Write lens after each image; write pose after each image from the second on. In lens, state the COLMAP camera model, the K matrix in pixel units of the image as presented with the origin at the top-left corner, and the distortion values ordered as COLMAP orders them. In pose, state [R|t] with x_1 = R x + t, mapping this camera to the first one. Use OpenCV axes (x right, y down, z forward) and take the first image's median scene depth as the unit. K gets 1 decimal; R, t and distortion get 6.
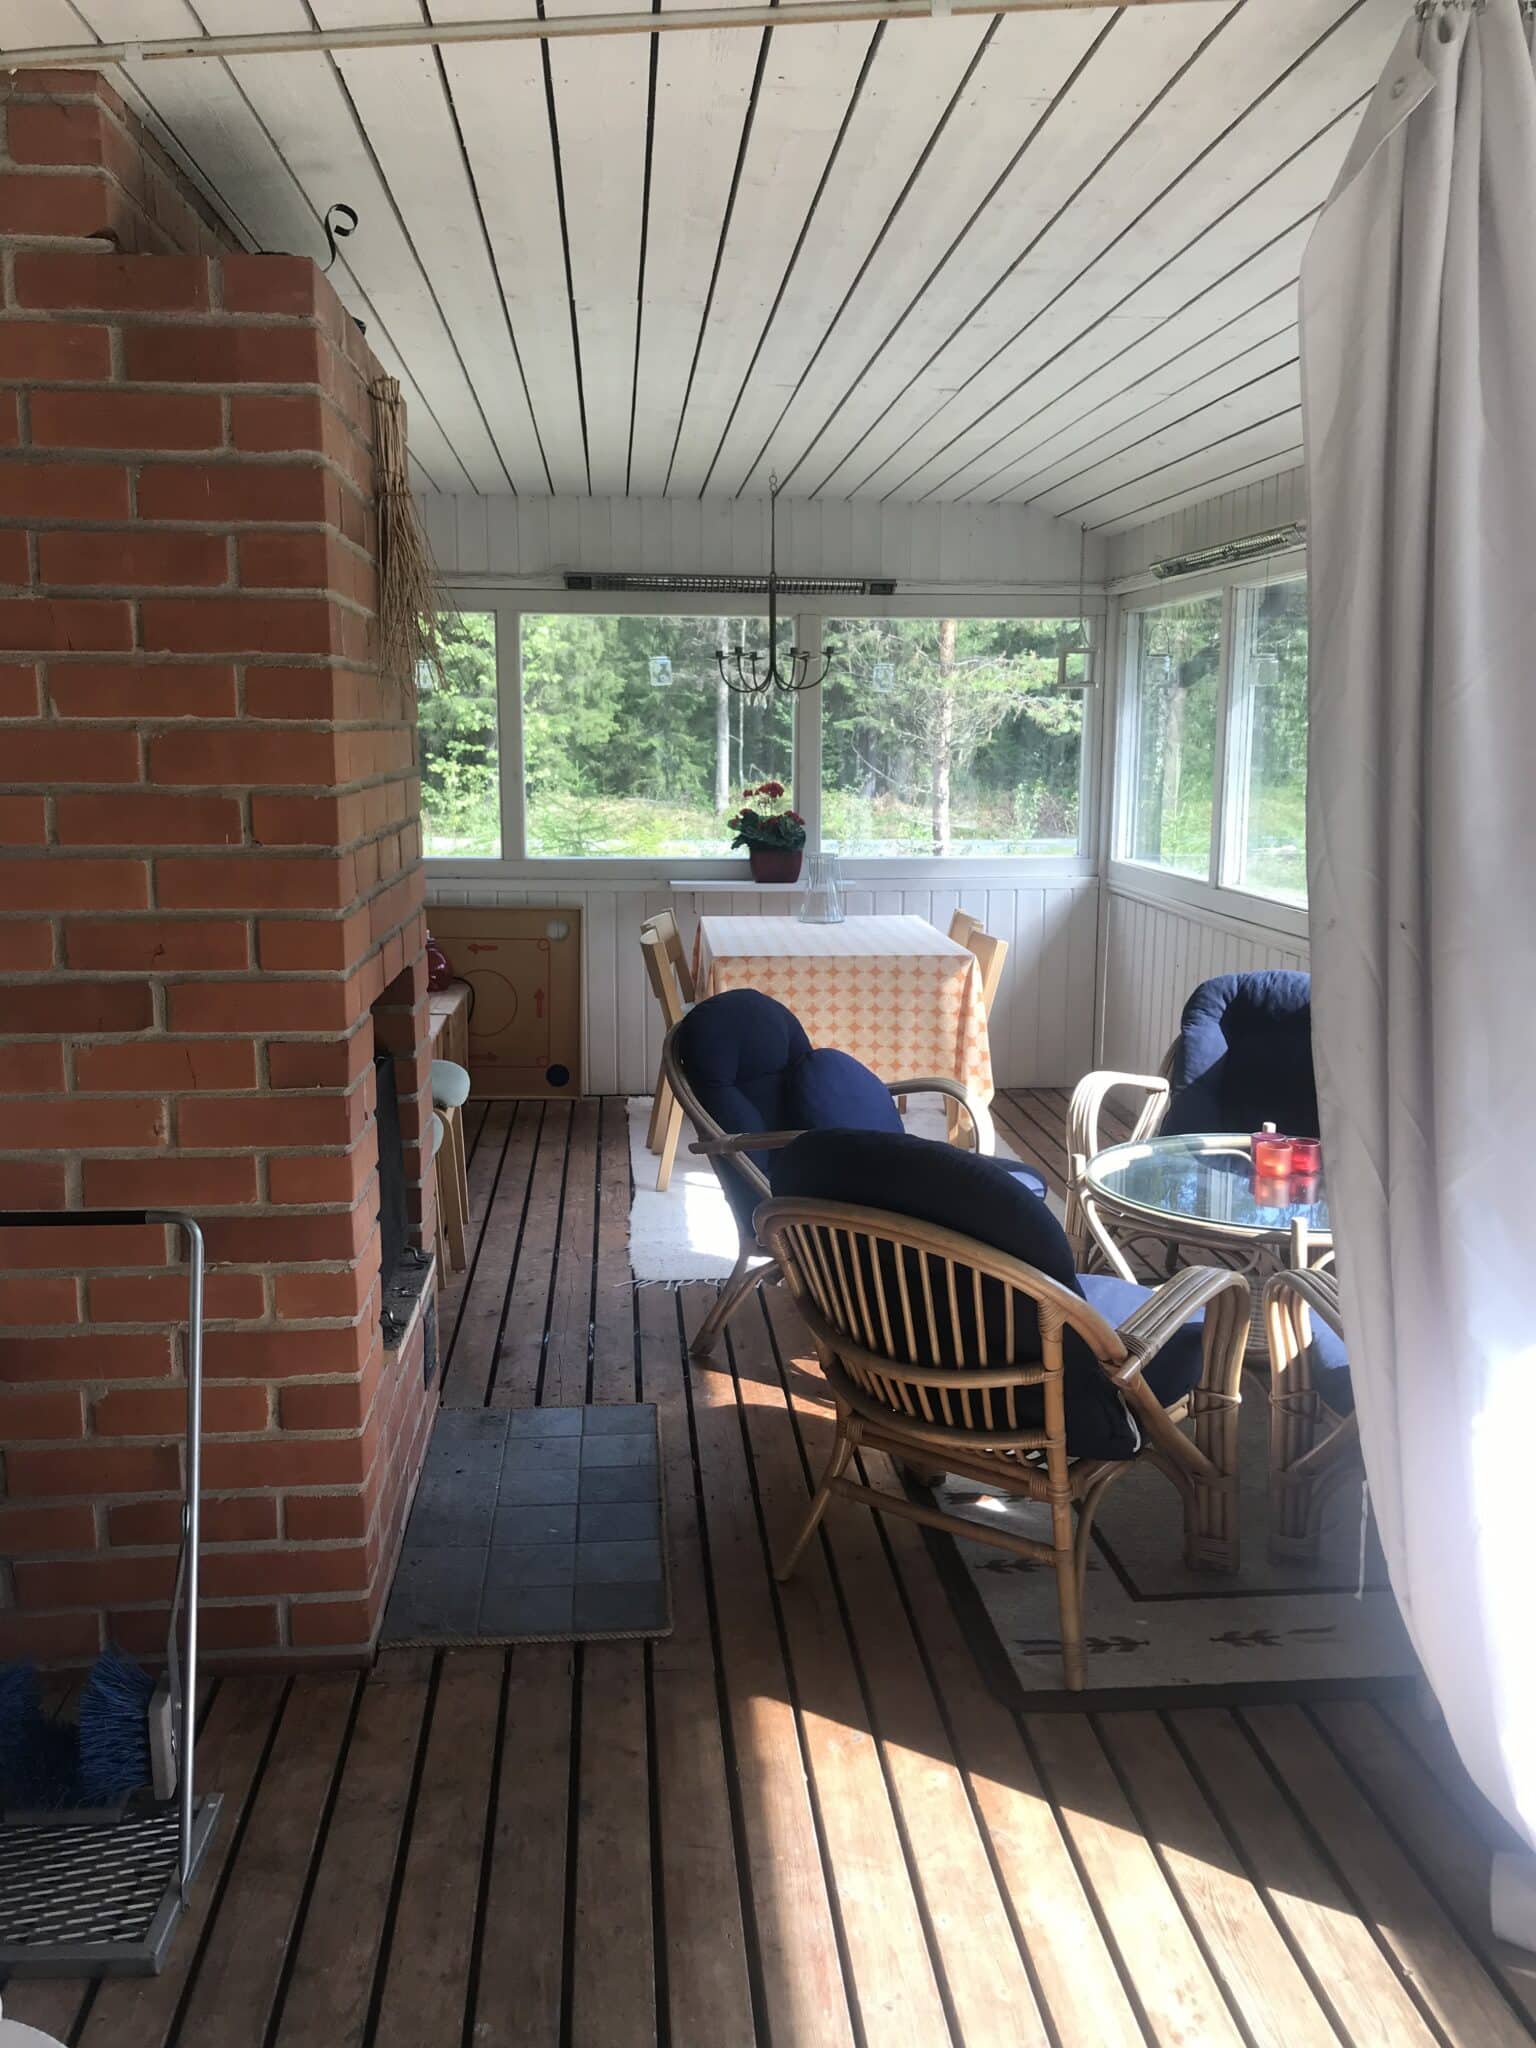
lens RADIAL K [[1705.7, 0, 769.1], [0, 1705.7, 1020.6], [0, 0, 1]] dist [0.010876, 0.004853]
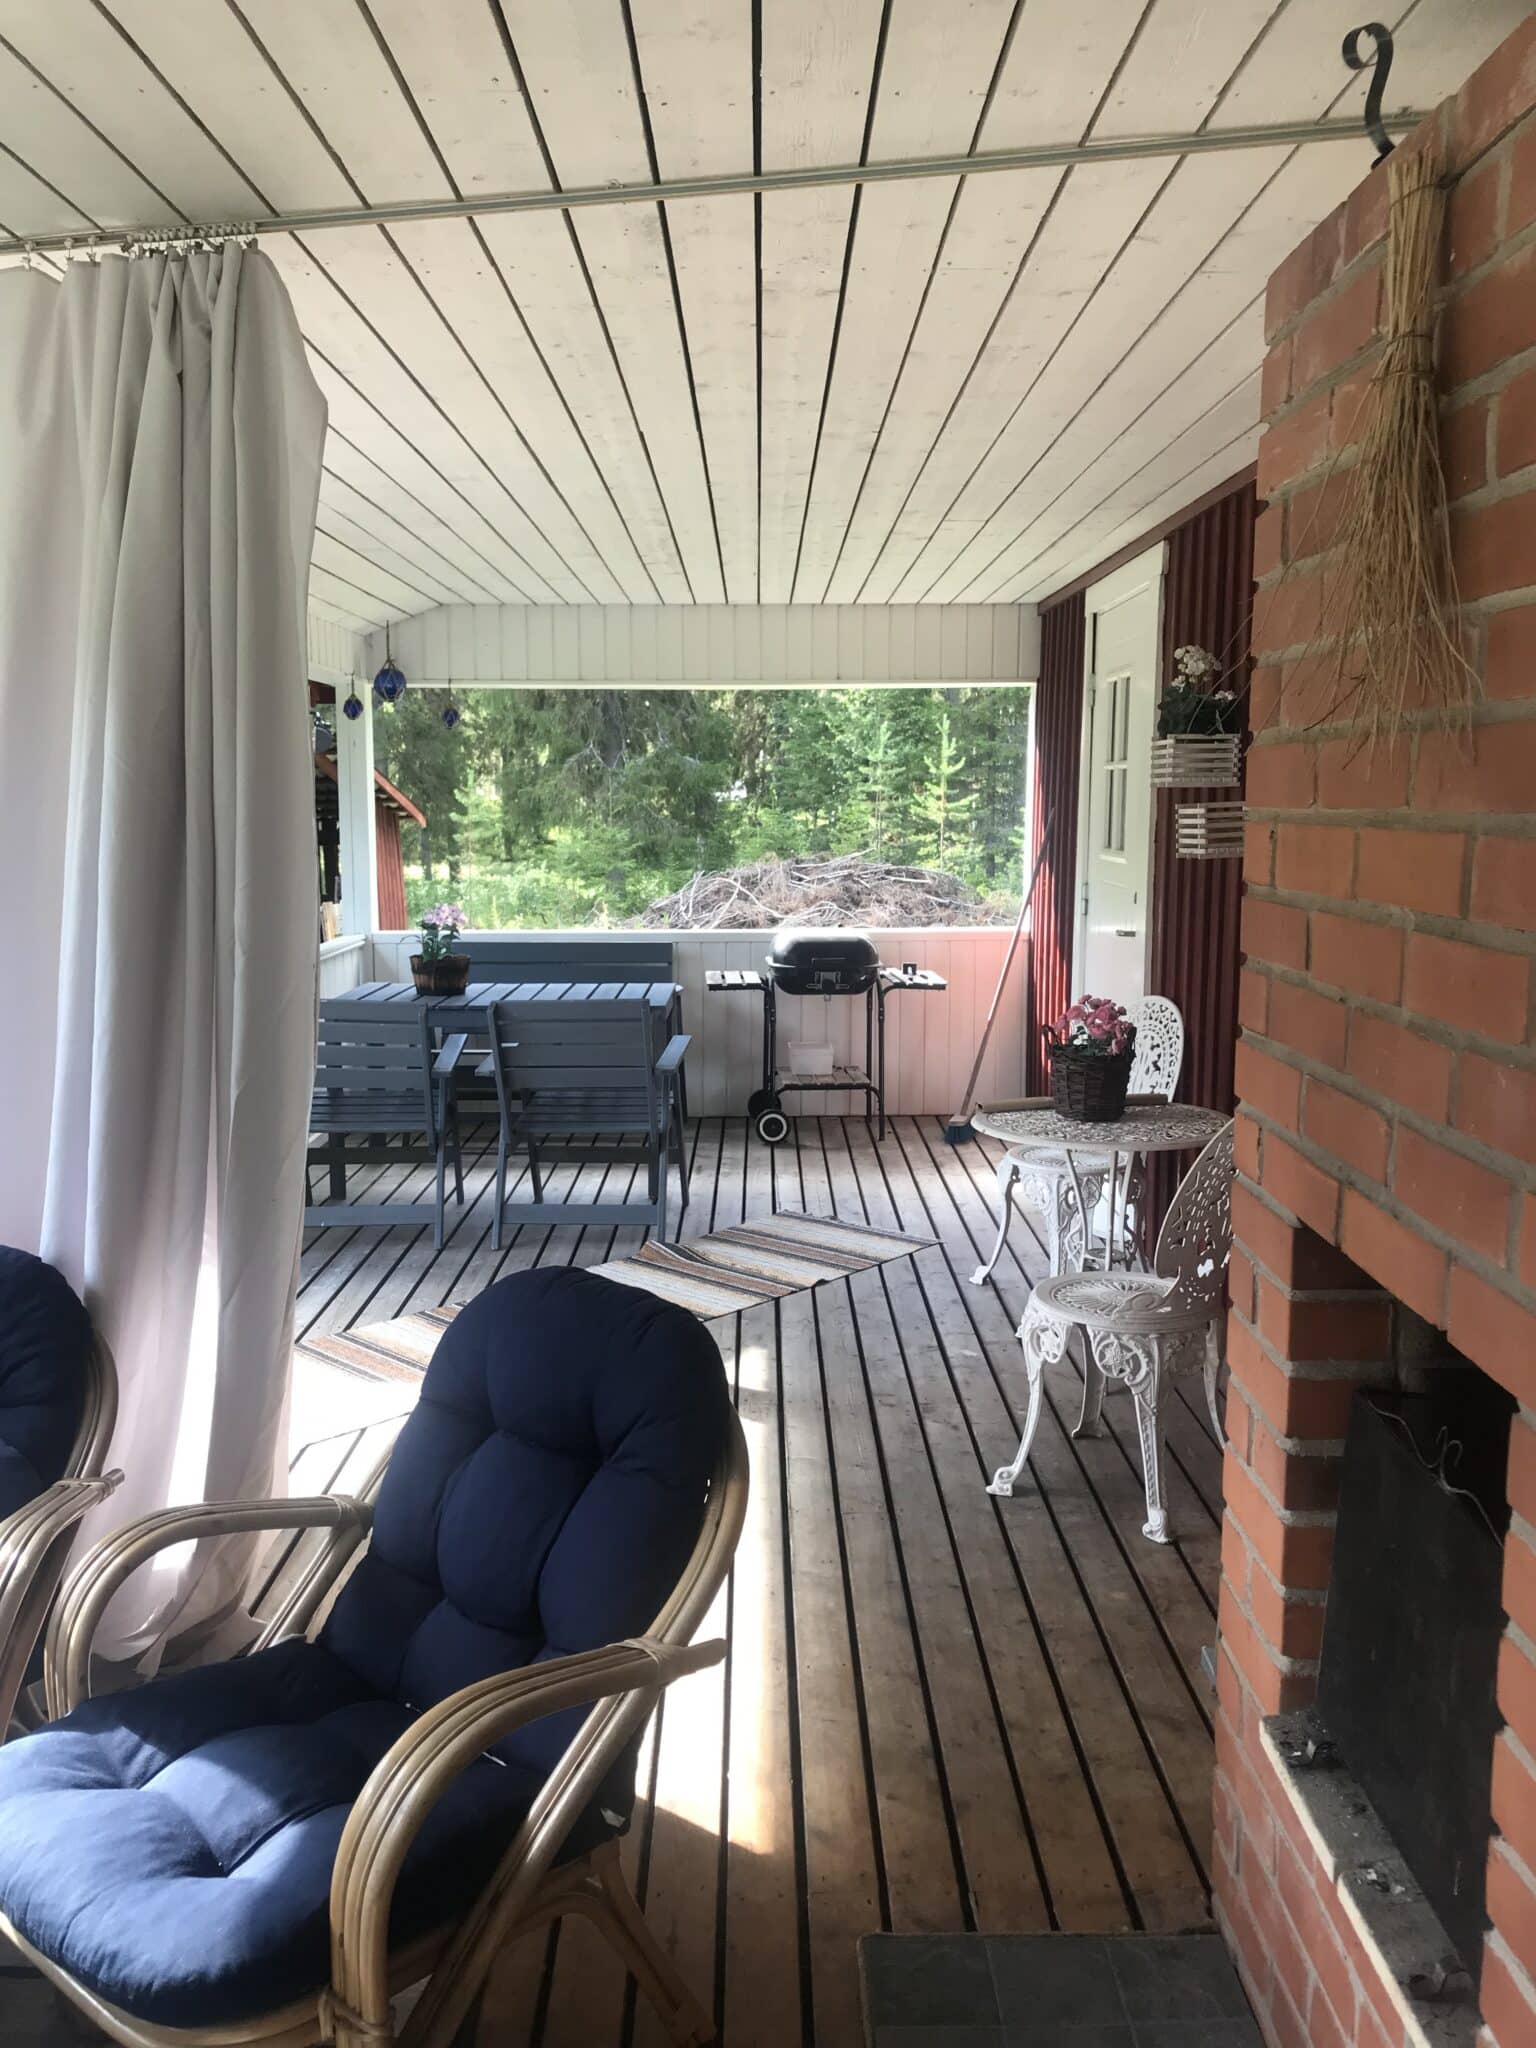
lens RADIAL K [[1705.7, 0, 767.0], [0, 1705.7, 1024.3], [0, 0, 1]] dist [0.010876, 0.004853]
pose [[-0.995994, -0.013761, 0.088359, -0.093956], [0.013182, 0.954701, 0.297276, -0.339042], [-0.088447, 0.297250, -0.950694, 1.922559]]
